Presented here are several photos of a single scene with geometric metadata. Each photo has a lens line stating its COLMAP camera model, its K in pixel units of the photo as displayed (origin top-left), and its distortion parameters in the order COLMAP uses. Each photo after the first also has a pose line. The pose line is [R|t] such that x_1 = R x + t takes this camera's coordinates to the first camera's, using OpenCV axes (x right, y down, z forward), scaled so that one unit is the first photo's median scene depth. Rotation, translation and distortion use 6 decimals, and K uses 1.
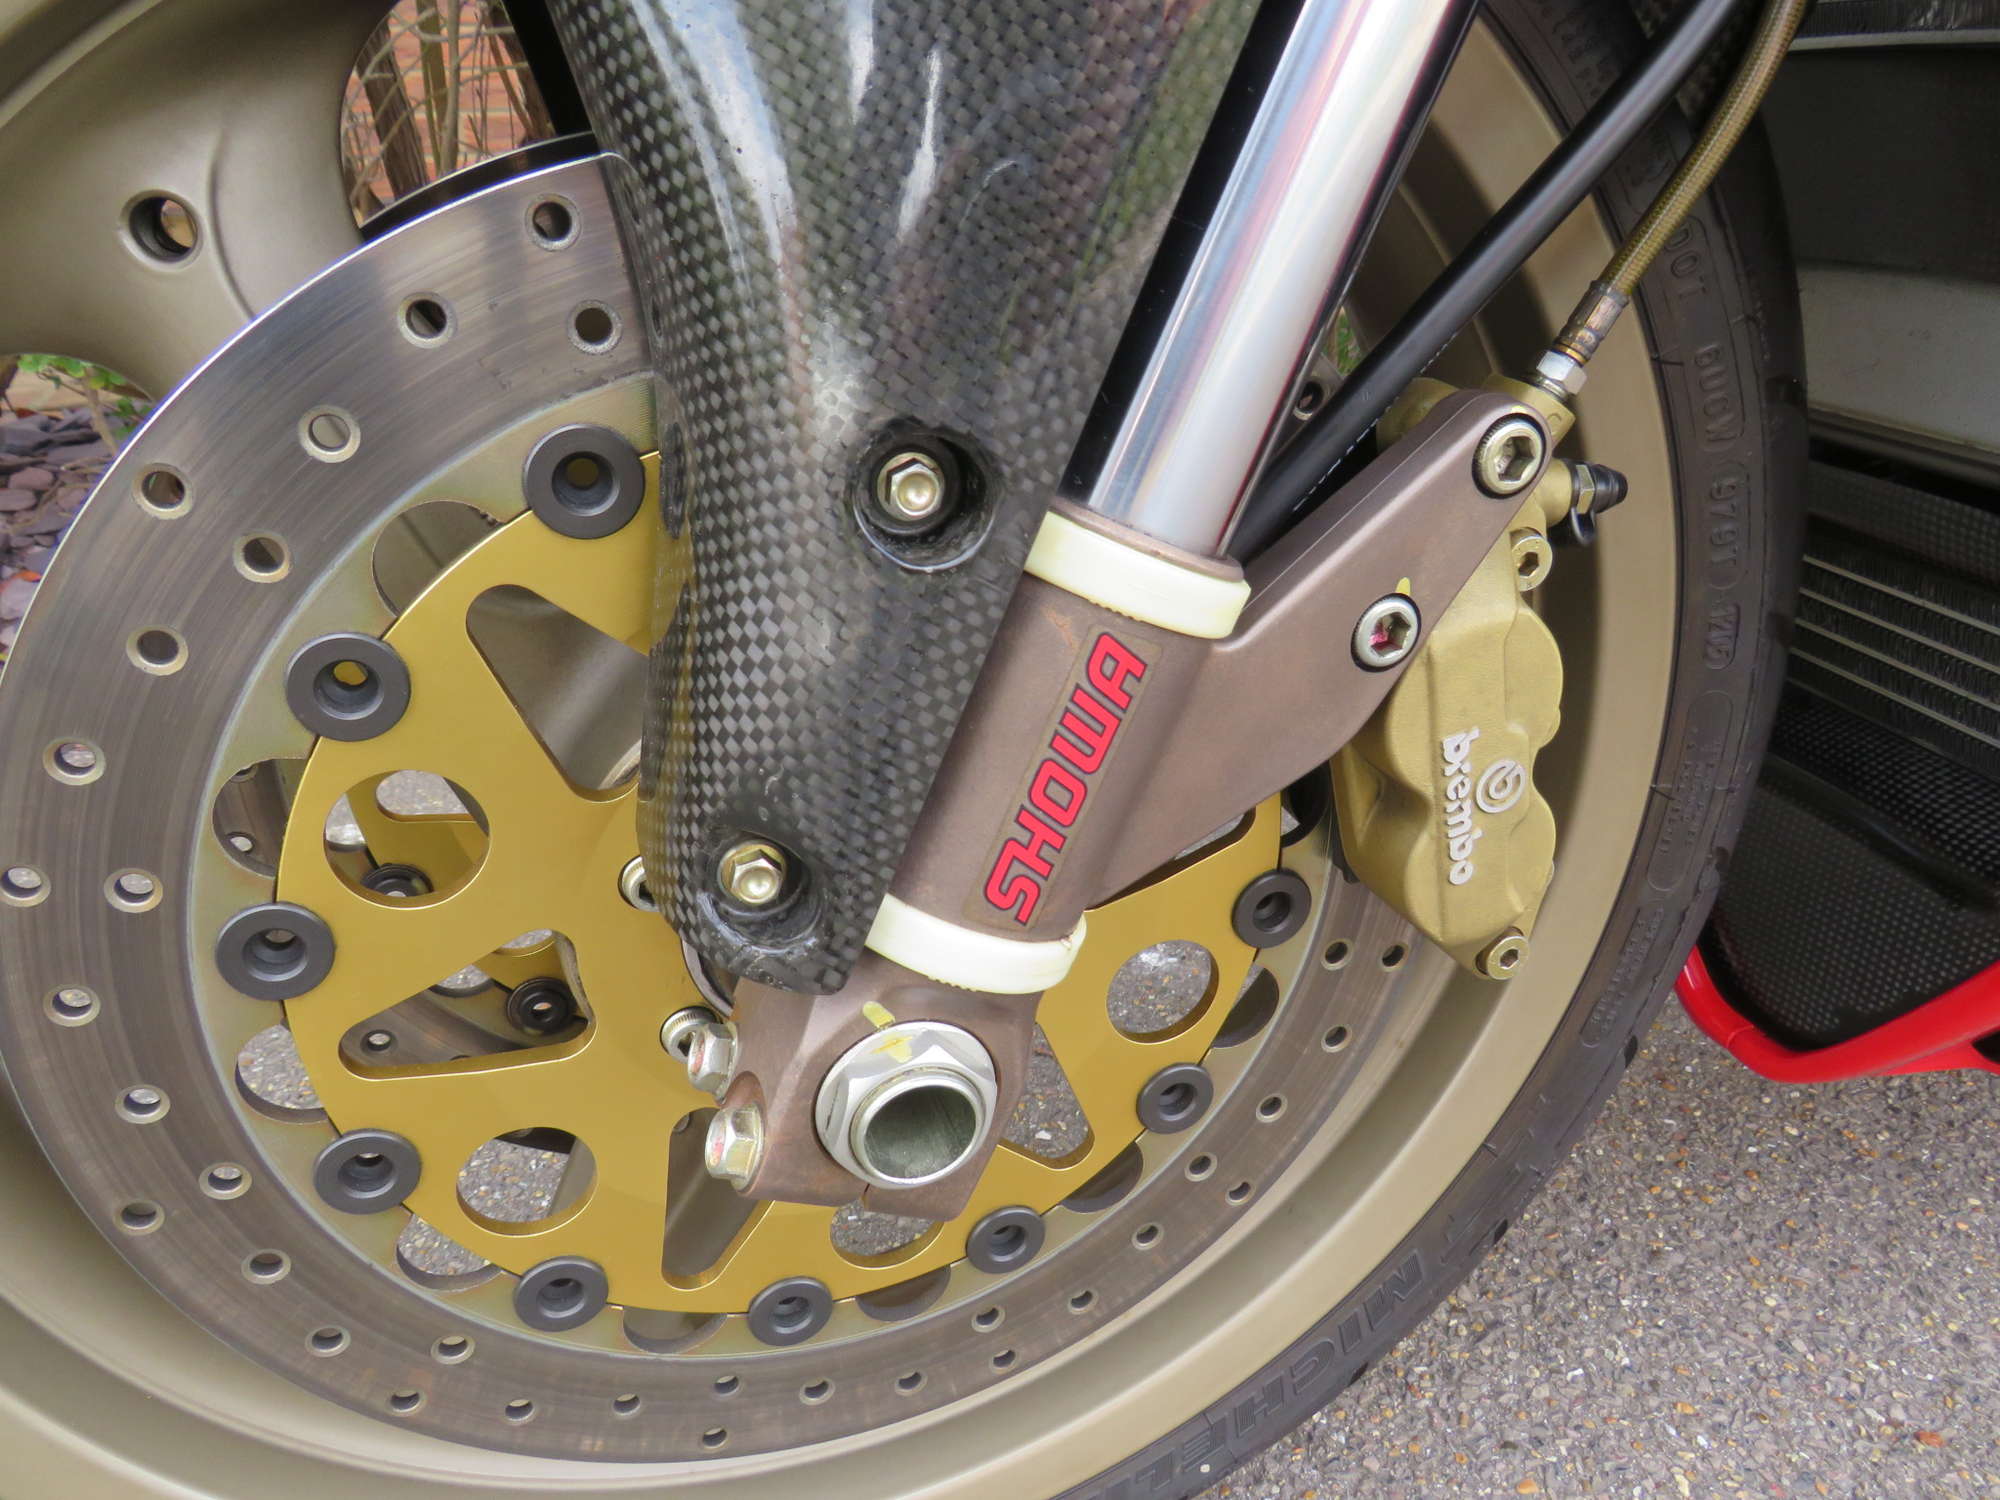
lens RADIAL K [[1402.5, 0, 996.3], [0, 1402.5, 736.9], [0, 0, 1]] dist [-0.023892, 0.010728]
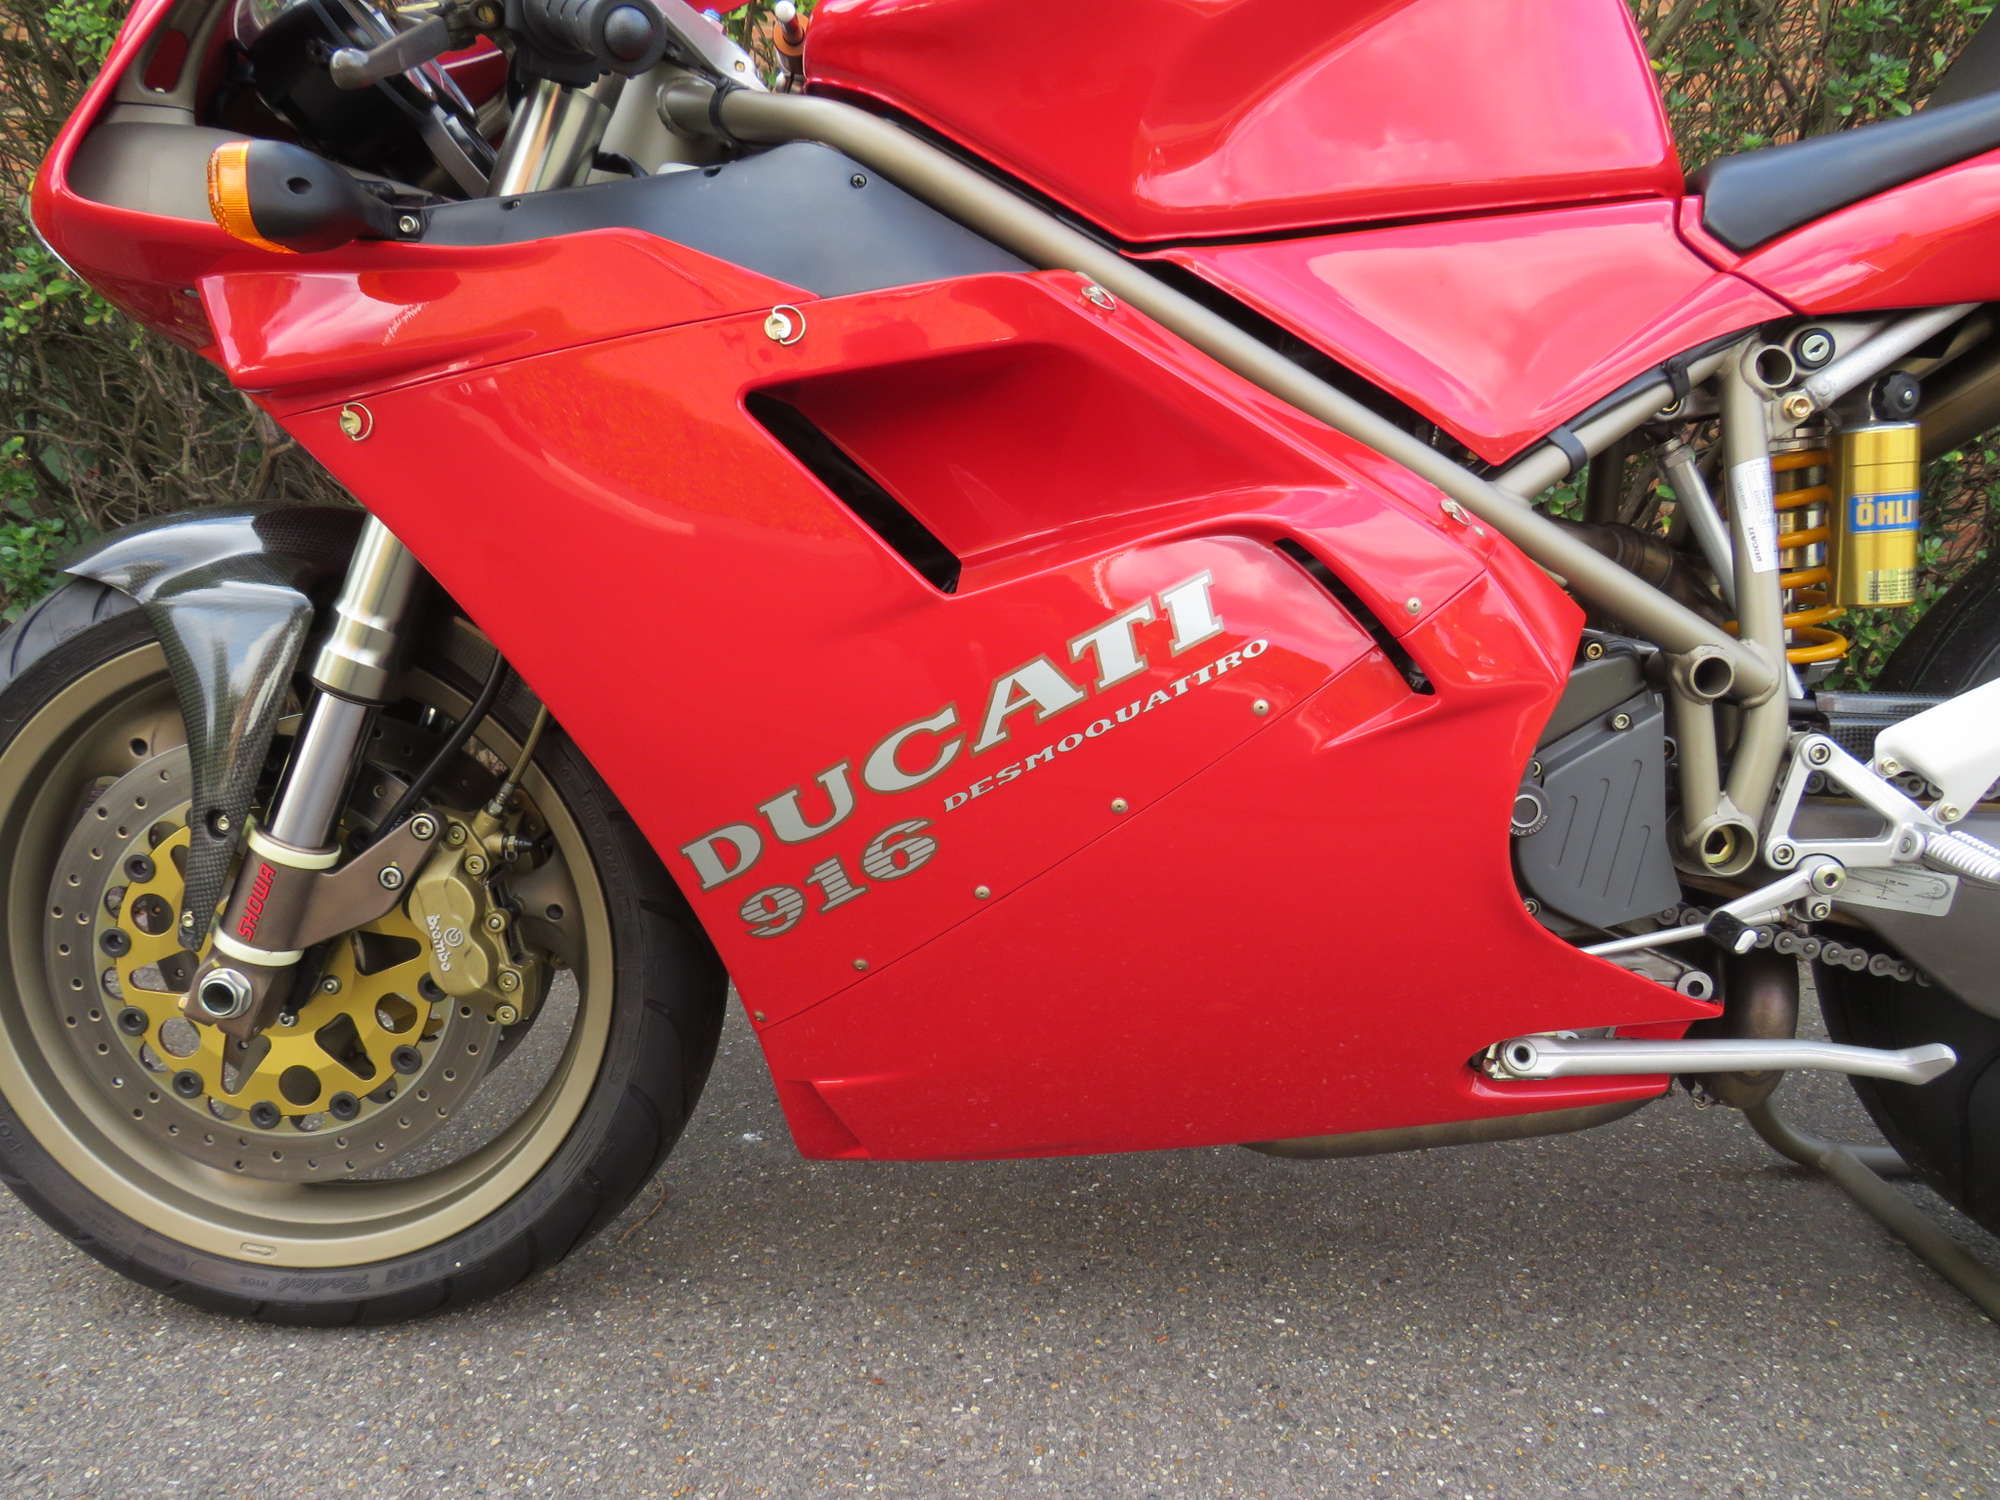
lens RADIAL K [[1399.4, 0, 976.3], [0, 1399.4, 757.7], [0, 0, 1]] dist [-0.026369, 0.012421]
pose [[0.949563, 0.043657, -0.310524, 2.222773], [-0.124990, 0.960890, -0.247119, 0.252250], [0.287591, 0.273467, 0.917882, -1.465423]]
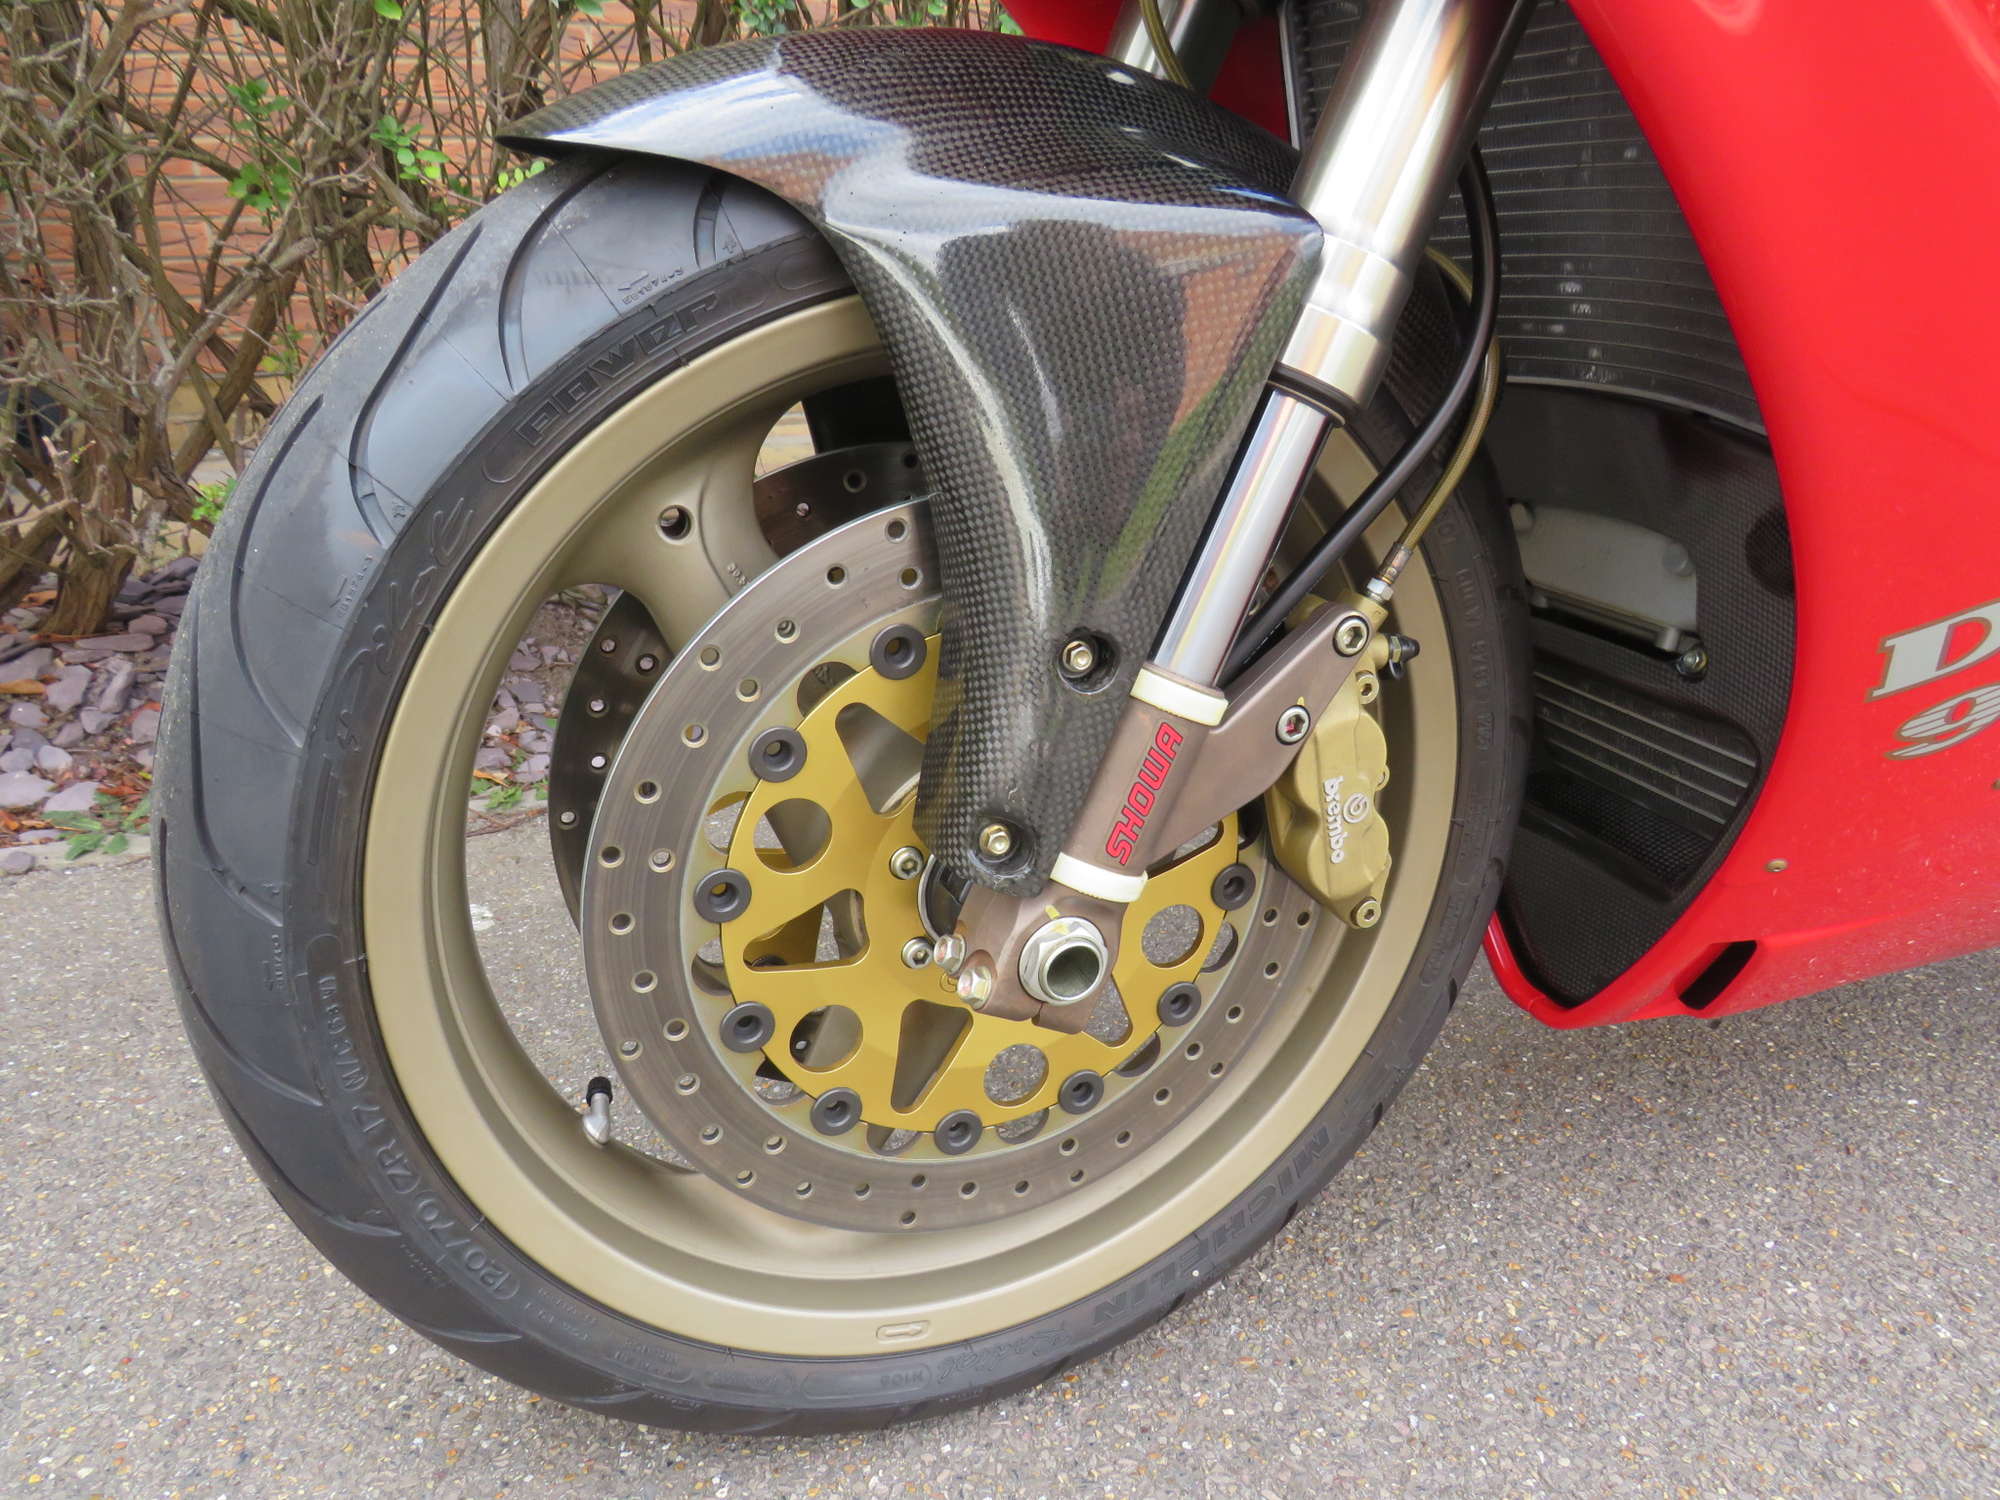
lens RADIAL K [[1402.5, 0, 996.3], [0, 1402.5, 736.9], [0, 0, 1]] dist [-0.023892, 0.010728]
pose [[0.998084, -0.007790, 0.061388, -0.218755], [0.013384, 0.995738, -0.091252, 0.098702], [-0.060415, 0.091899, 0.993934, -0.786544]]
